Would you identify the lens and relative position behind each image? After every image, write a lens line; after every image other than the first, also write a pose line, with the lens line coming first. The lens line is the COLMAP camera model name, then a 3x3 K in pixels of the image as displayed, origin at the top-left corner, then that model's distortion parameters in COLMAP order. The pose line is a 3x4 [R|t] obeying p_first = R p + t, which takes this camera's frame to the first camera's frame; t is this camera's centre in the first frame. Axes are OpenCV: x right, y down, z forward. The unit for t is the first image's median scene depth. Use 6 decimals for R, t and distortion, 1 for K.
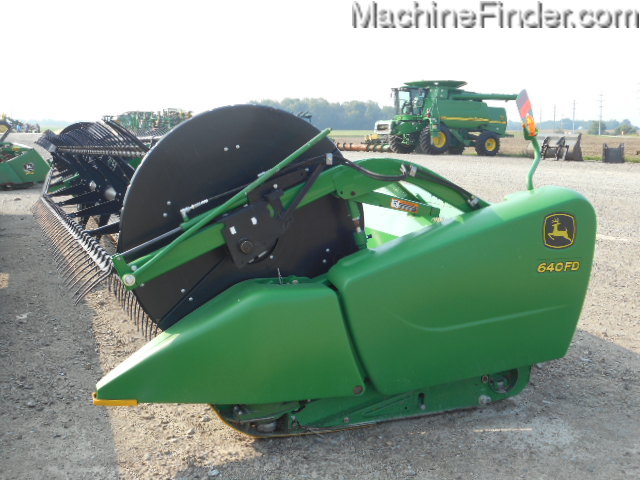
lens RADIAL K [[812.0, 0, 320.6], [0, 812.0, 237.4], [0, 0, 1]] dist [0.011458, 0.000000]
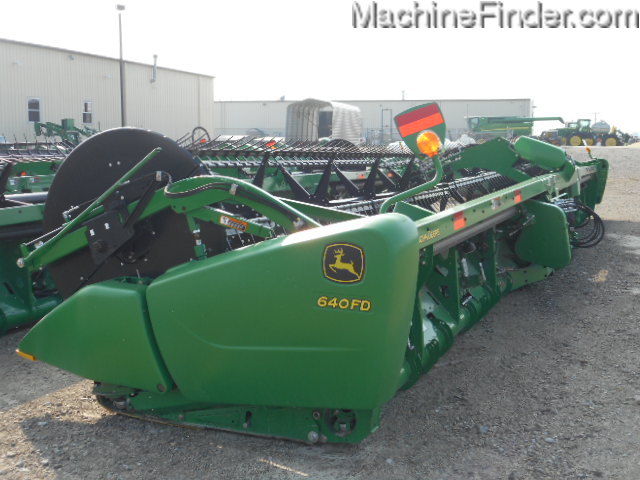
lens RADIAL K [[812.0, 0, 319.4], [0, 812.0, 241.2], [0, 0, 1]] dist [0.011458, 0.000000]
pose [[0.708381, 0.081849, -0.701069, 0.899394], [-0.088985, 0.995685, 0.026331, -0.053026], [0.700199, 0.043732, 0.712607, 0.349181]]
